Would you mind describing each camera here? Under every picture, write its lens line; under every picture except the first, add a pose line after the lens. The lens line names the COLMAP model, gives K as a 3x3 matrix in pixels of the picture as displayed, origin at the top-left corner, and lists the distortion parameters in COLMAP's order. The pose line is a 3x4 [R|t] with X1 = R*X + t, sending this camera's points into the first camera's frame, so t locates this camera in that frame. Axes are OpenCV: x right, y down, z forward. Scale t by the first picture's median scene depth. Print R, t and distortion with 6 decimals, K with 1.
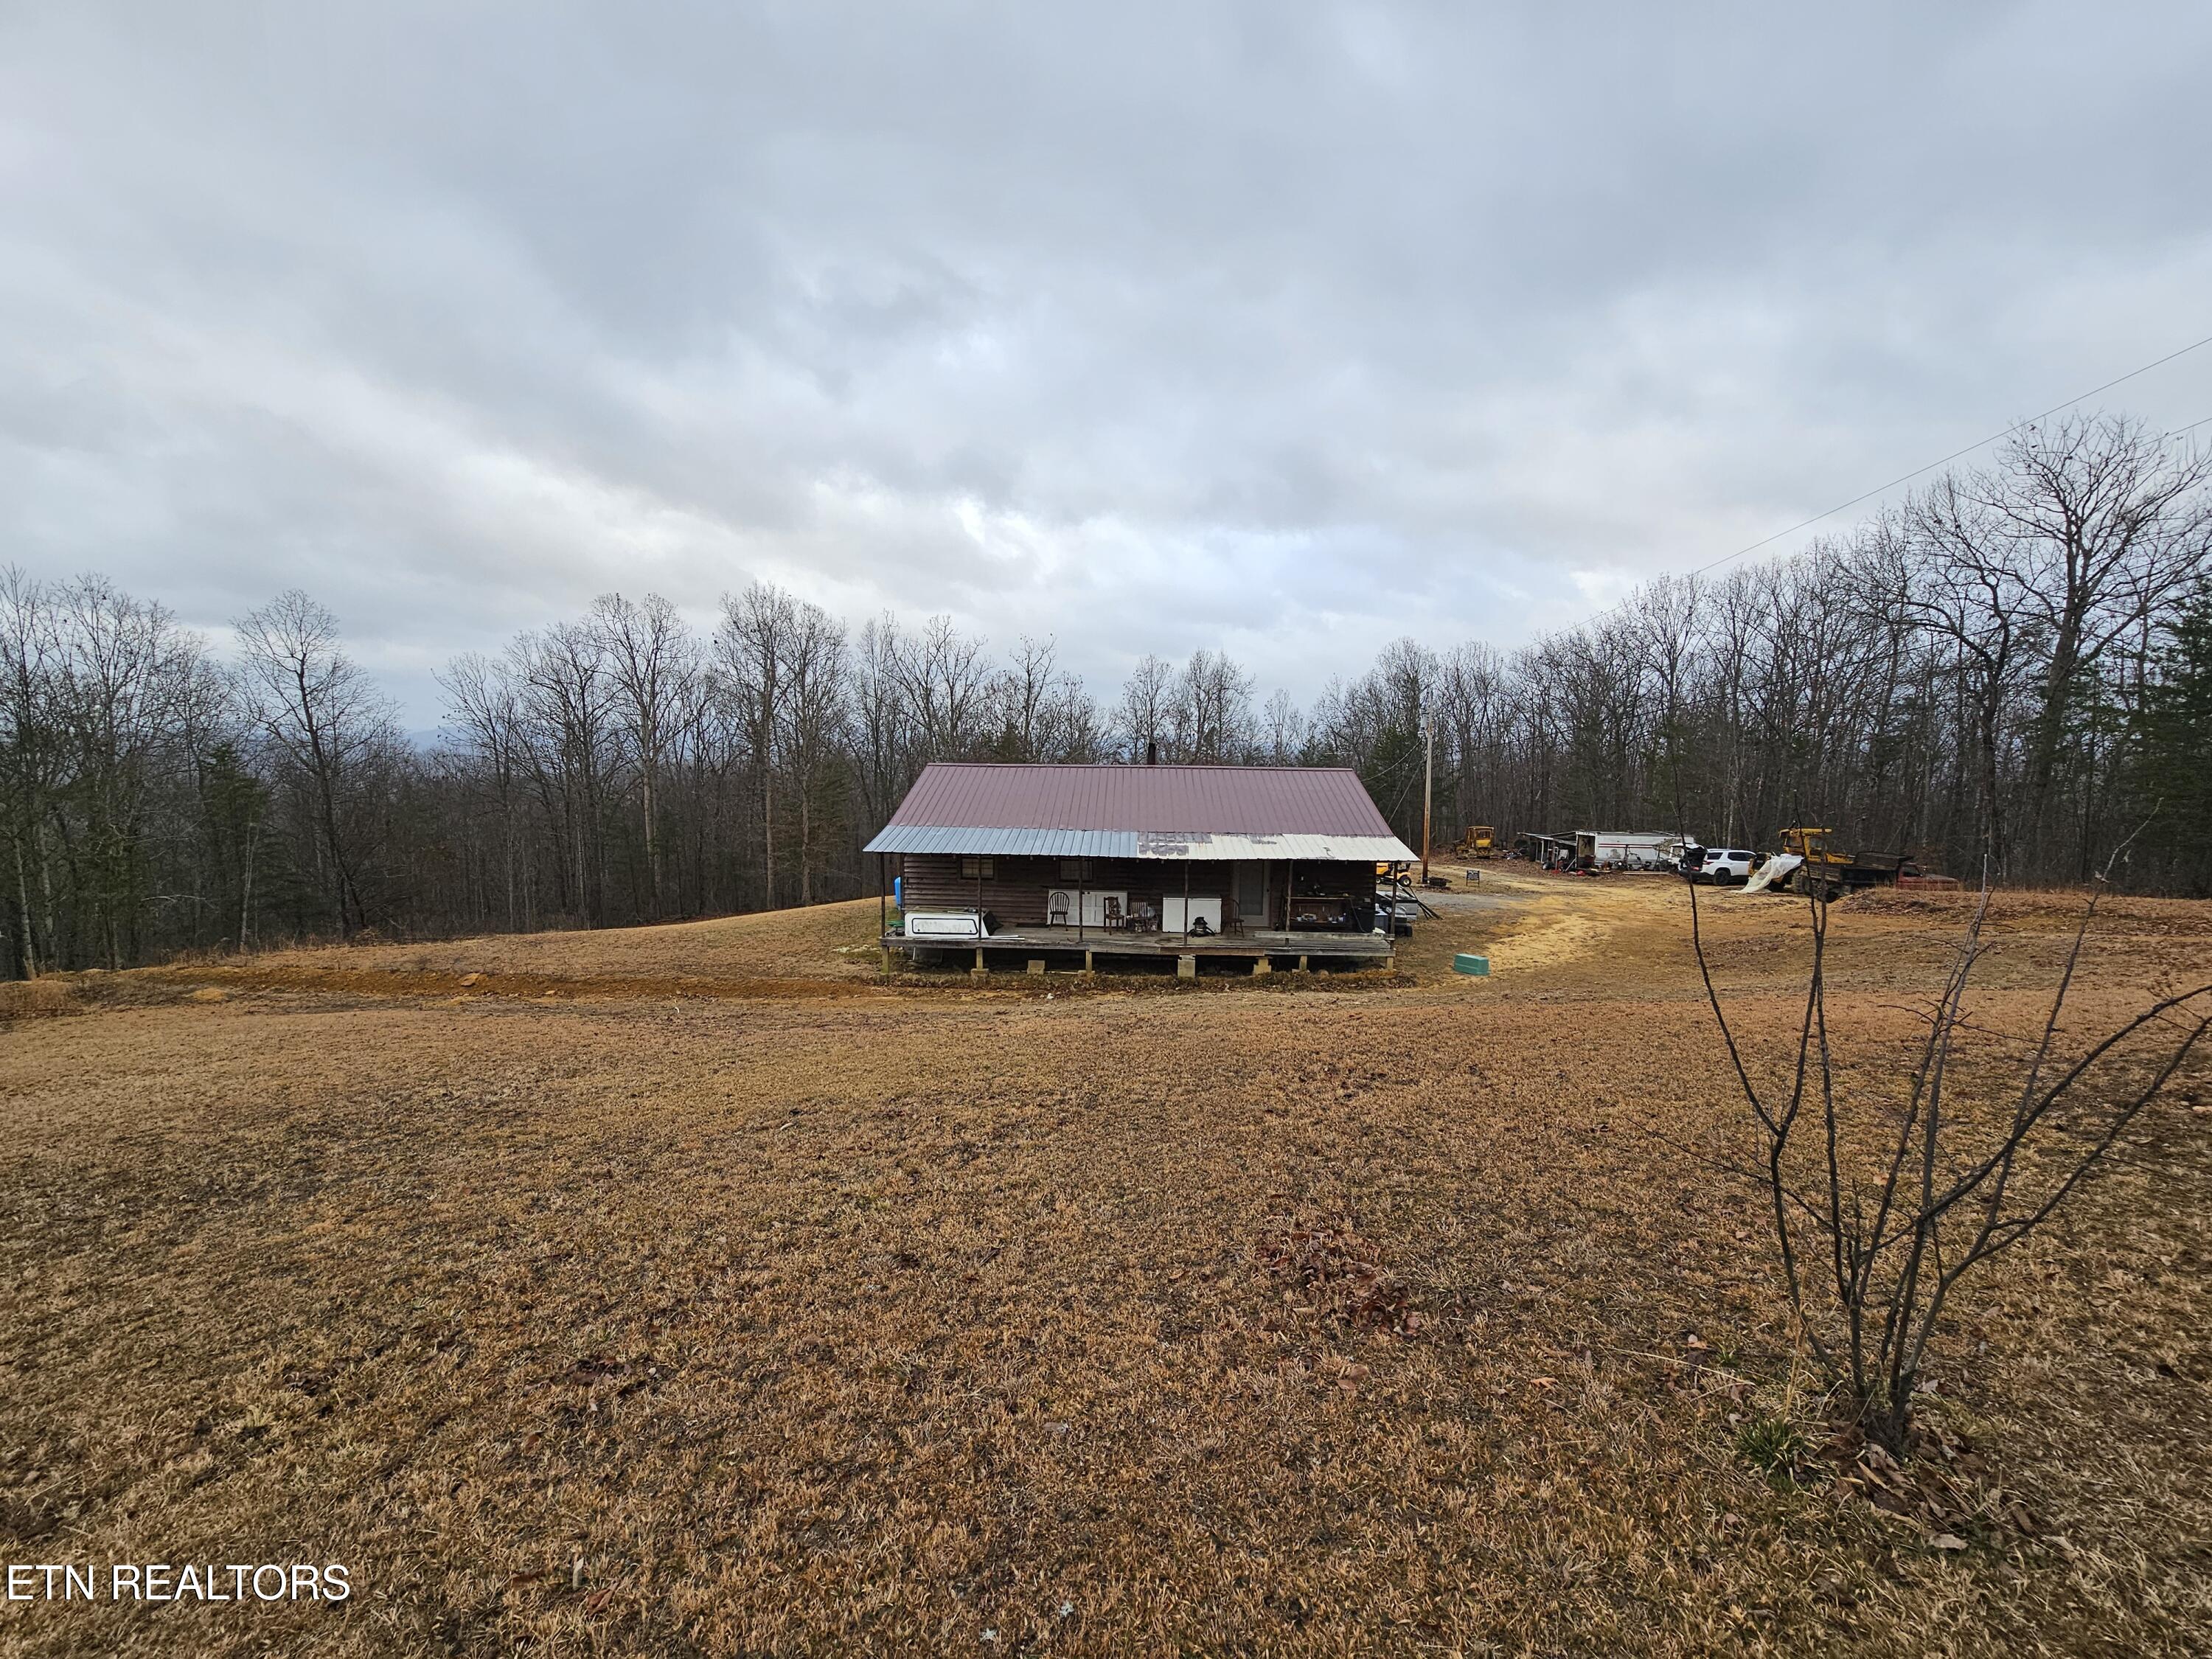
lens RADIAL K [[904.5, 0, 1108.0], [0, 904.5, 834.0], [0, 0, 1]] dist [-0.010414, 0.004153]
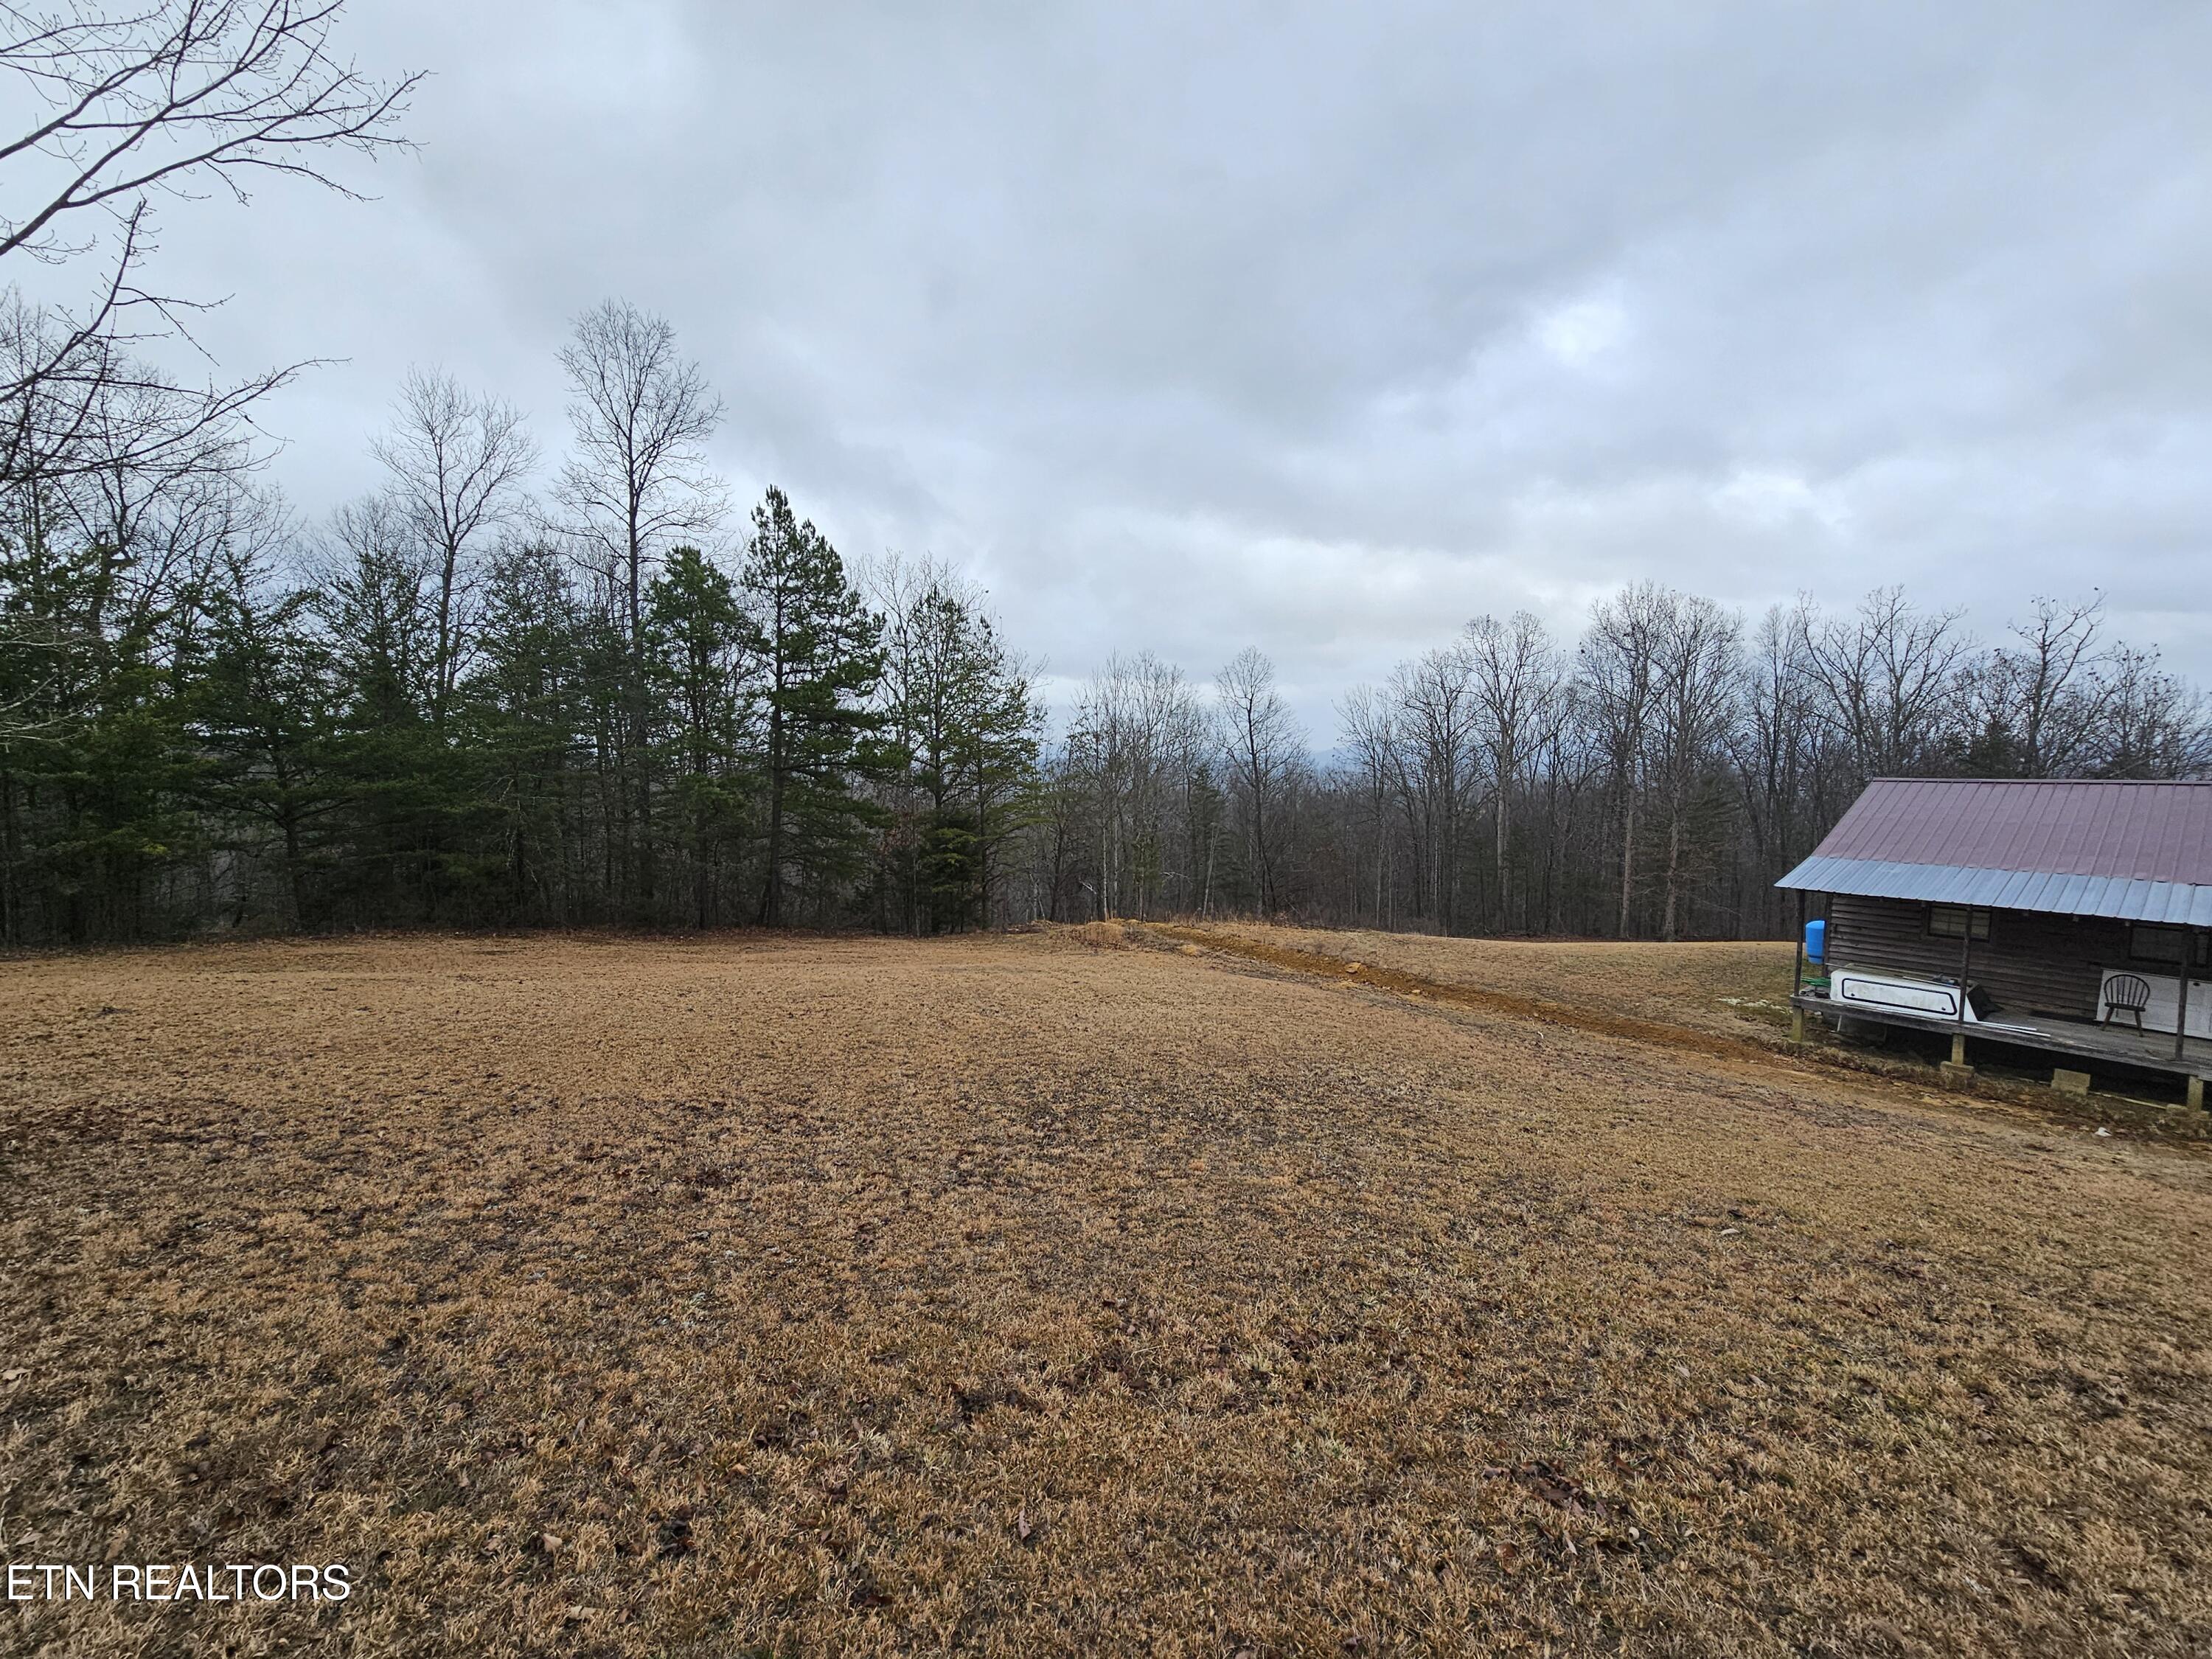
lens RADIAL K [[904.5, 0, 1108.0], [0, 904.5, 834.0], [0, 0, 1]] dist [-0.010414, 0.004153]
pose [[0.641860, 0.045215, -0.765487, -0.036114], [-0.058038, 0.998261, 0.010300, -0.001732], [0.764622, 0.037816, 0.643368, 0.015606]]
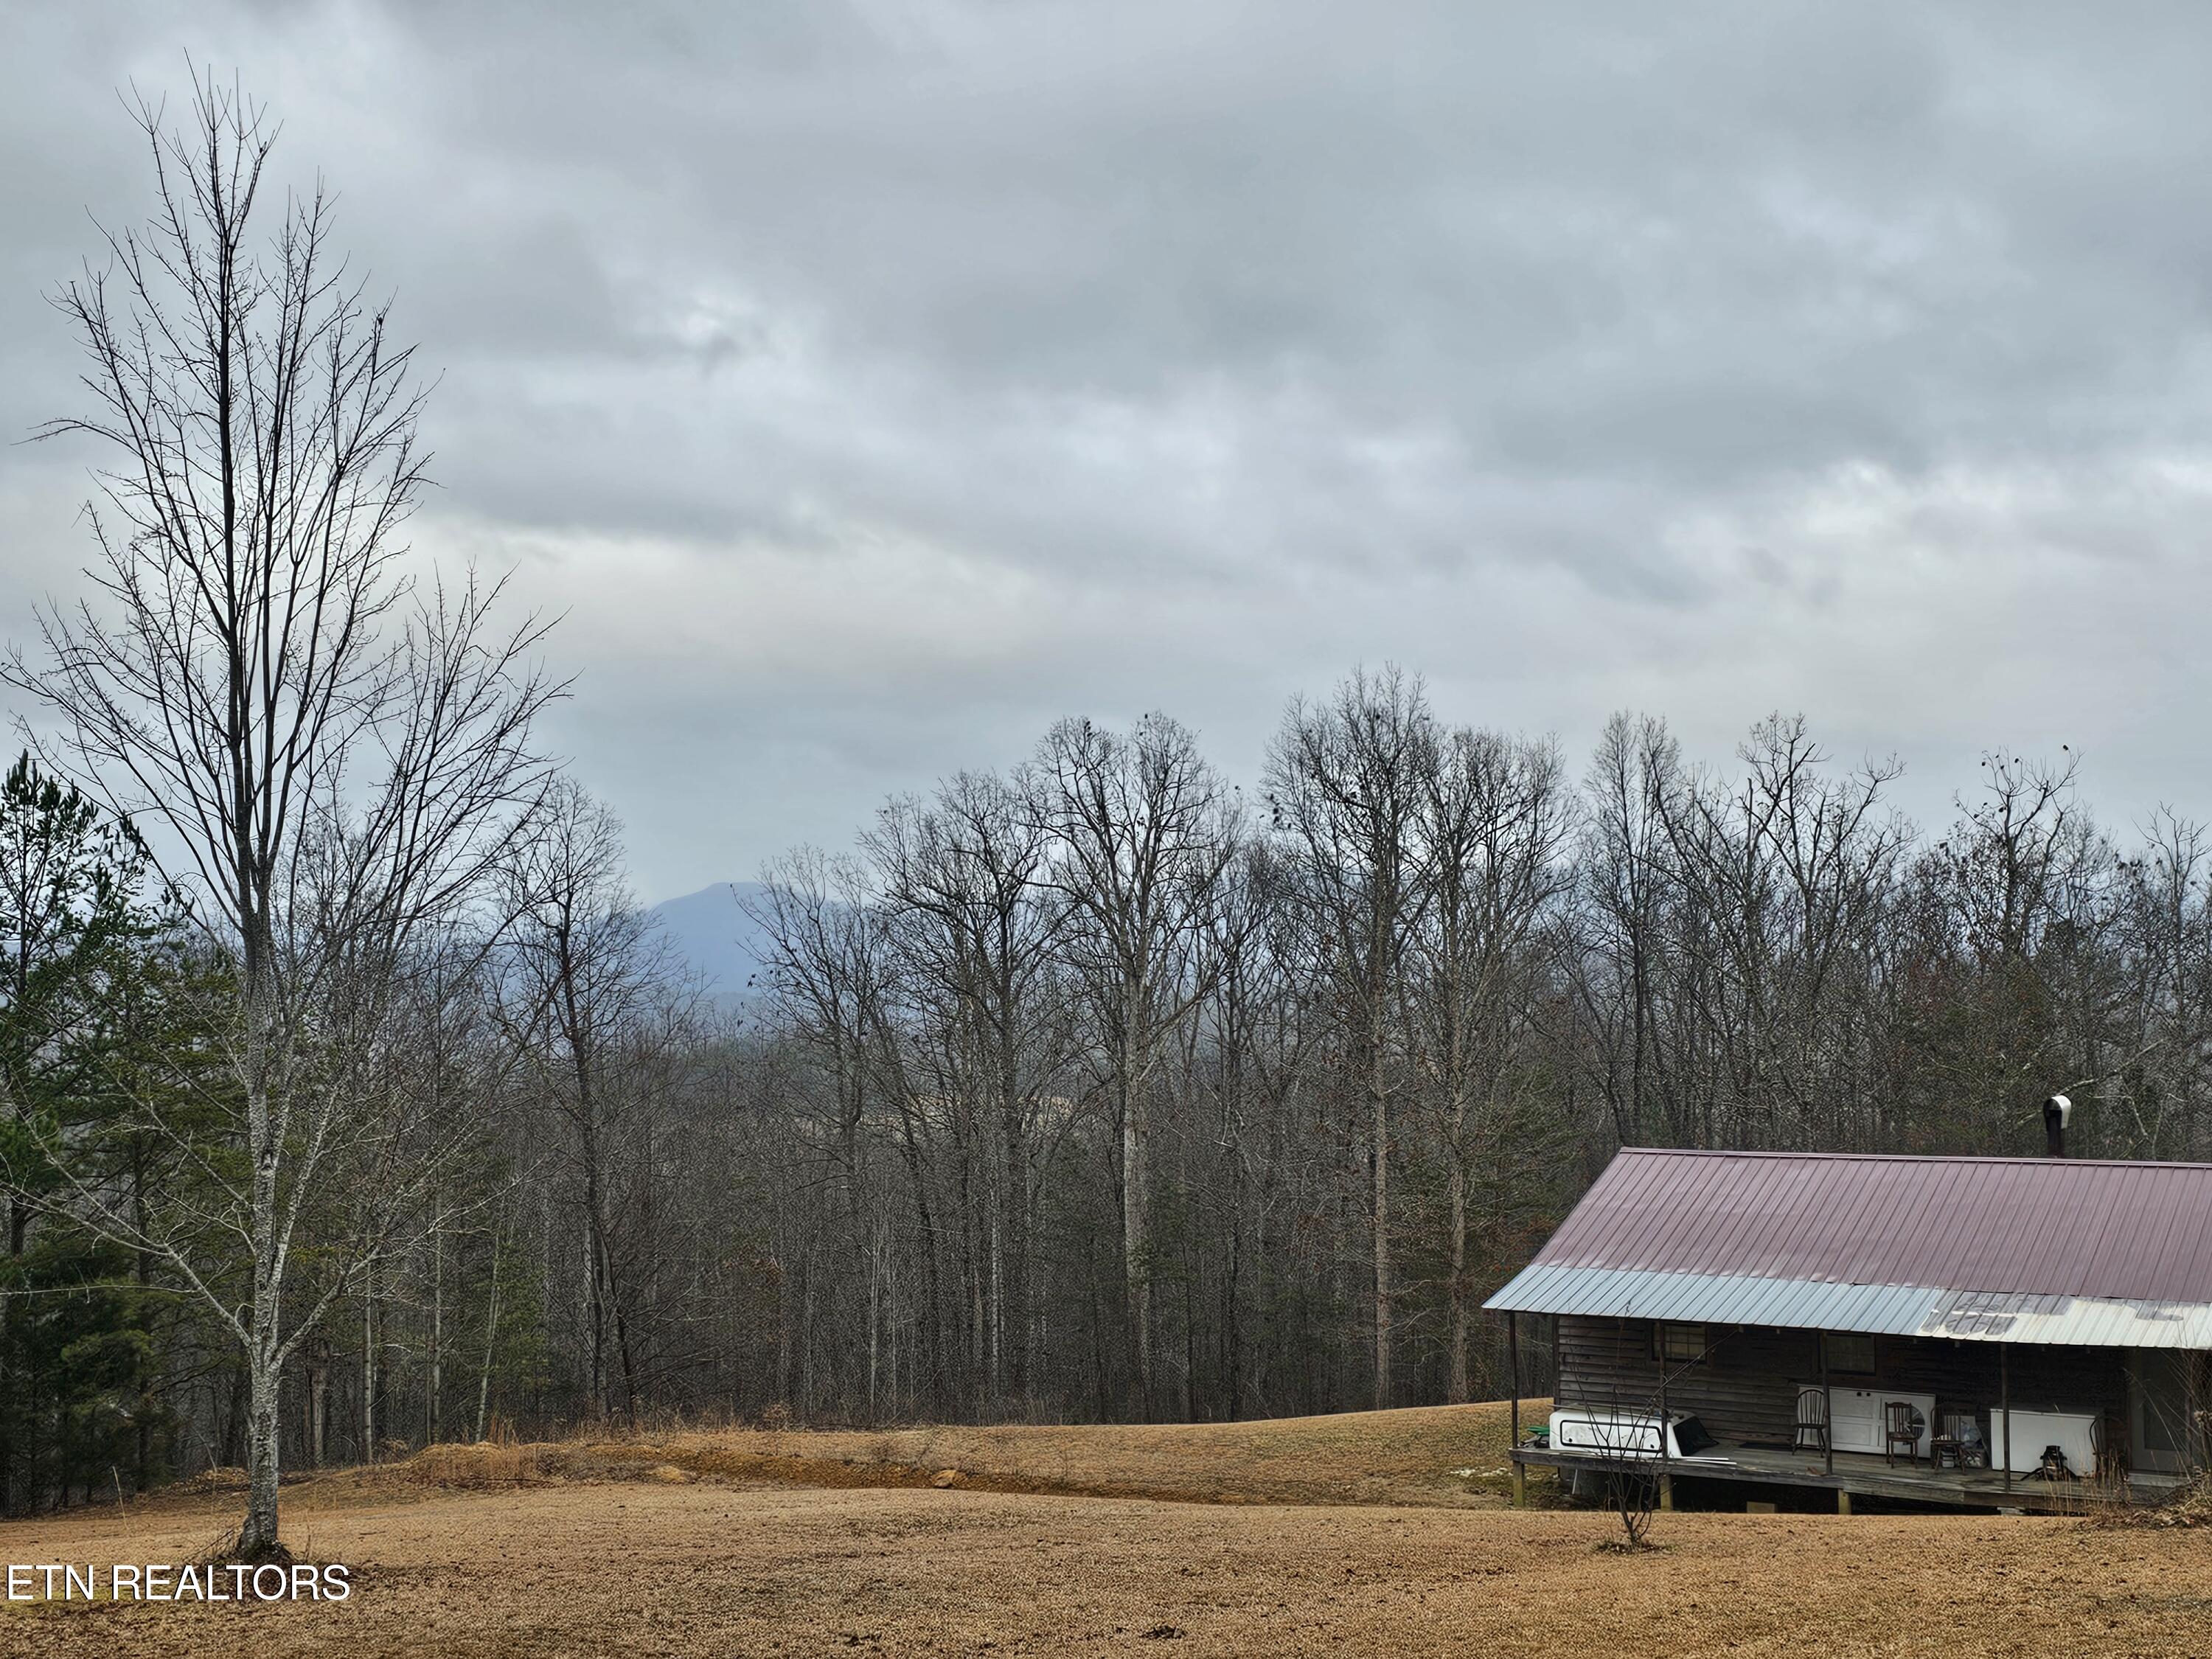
lens RADIAL K [[2843.1, 0, 1147.4], [0, 2843.1, 828.0], [0, 0, 1]] dist [0.190379, -0.562132]
pose [[0.900229, -0.043079, -0.433280, 0.407732], [-0.016272, 0.991070, -0.132346, -0.045387], [0.435112, 0.126192, 0.891489, -0.952862]]
